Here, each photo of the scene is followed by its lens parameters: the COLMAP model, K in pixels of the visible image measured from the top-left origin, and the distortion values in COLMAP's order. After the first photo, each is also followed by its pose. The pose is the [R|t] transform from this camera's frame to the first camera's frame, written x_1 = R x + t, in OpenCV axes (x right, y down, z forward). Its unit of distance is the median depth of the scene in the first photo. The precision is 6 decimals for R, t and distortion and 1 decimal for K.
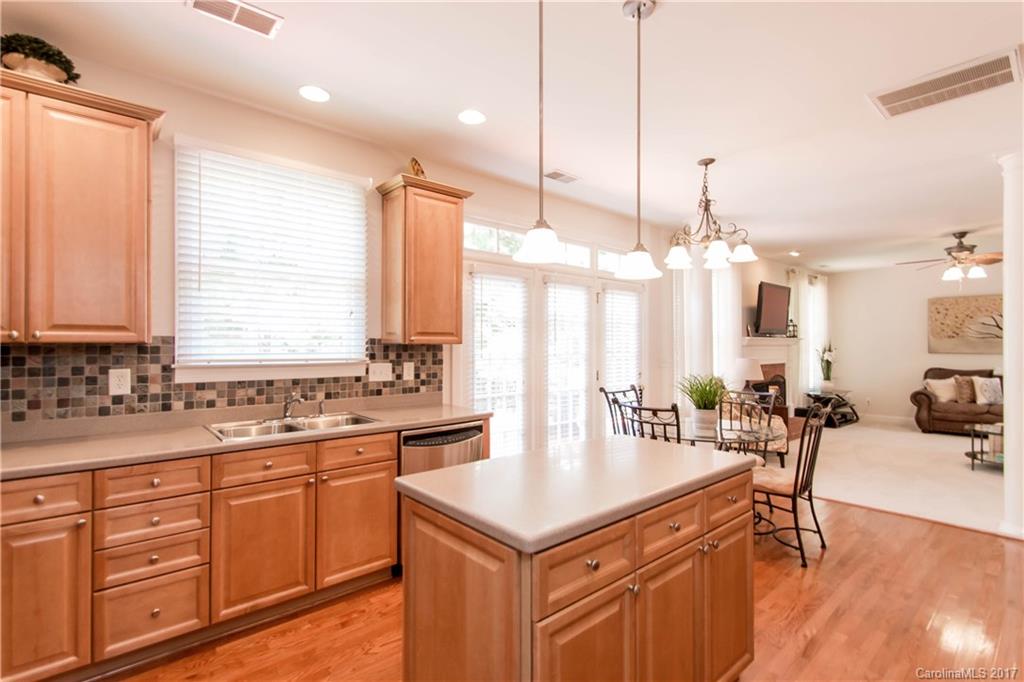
lens RADIAL K [[472.5, 0, 508.0], [0, 472.5, 344.2], [0, 0, 1]] dist [0.002583, -0.006258]
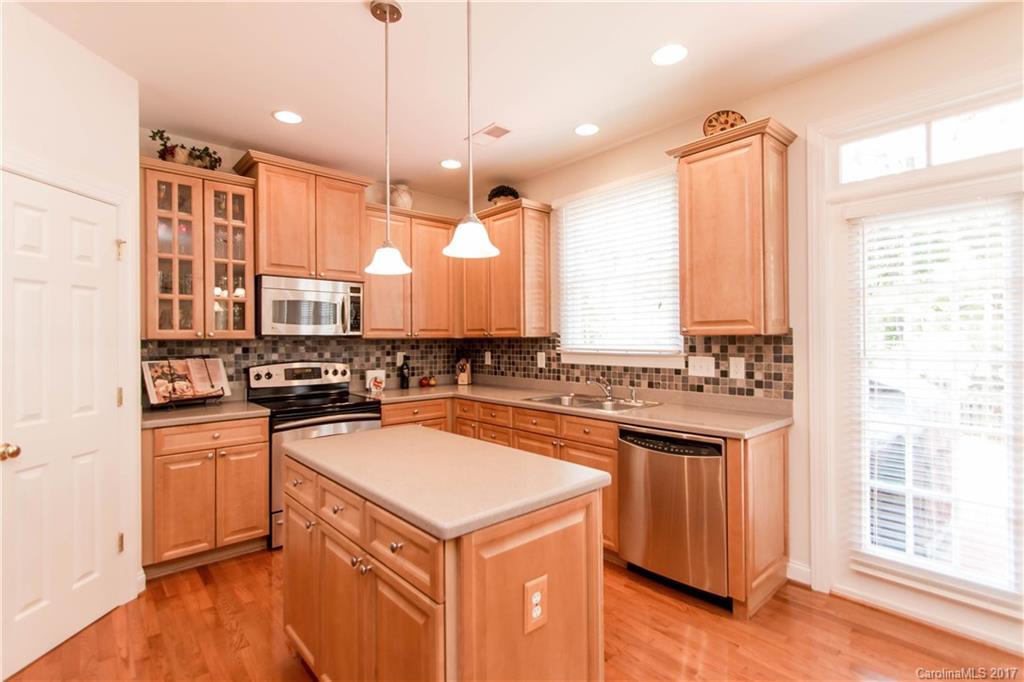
lens RADIAL K [[479.2, 0, 512.0], [0, 479.2, 341.0], [0, 0, 1]] dist [0.002705, 0.000148]
pose [[0.021419, 0.005436, -0.999756, 0.659215], [0.011857, 0.999914, 0.005691, 0.000582], [0.999700, -0.011976, 0.021353, 0.632759]]
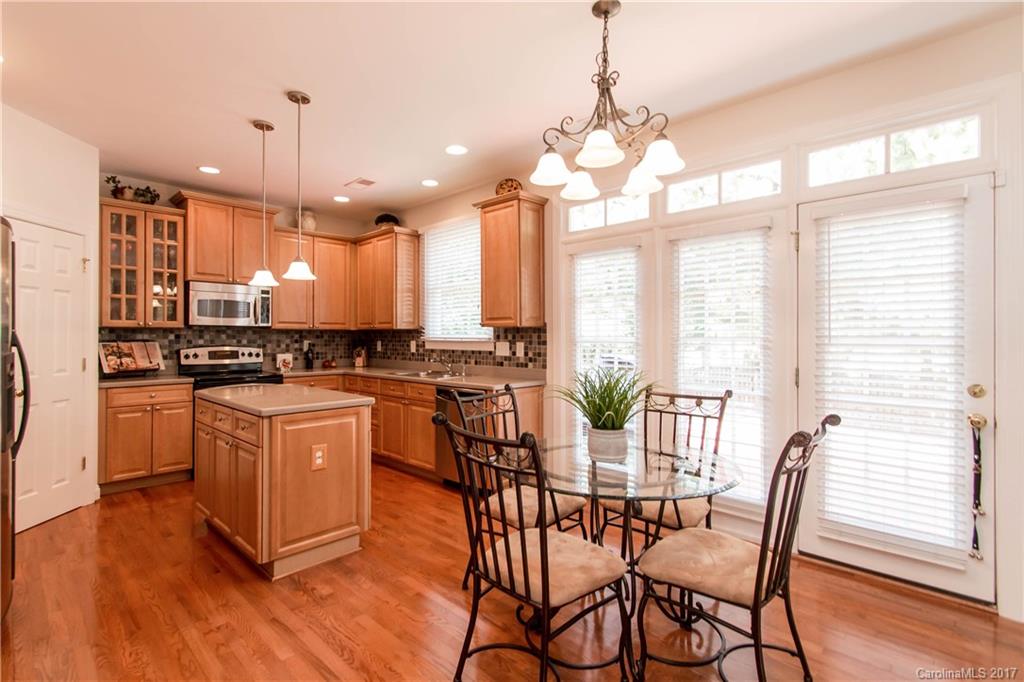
lens RADIAL K [[485.2, 0, 514.3], [0, 485.2, 337.1], [0, 0, 1]] dist [-0.000011, -0.001023]
pose [[0.100887, 0.001580, -0.994897, 1.122087], [0.004122, 0.999989, 0.002007, 0.023915], [0.994889, -0.004303, 0.100880, 0.917950]]
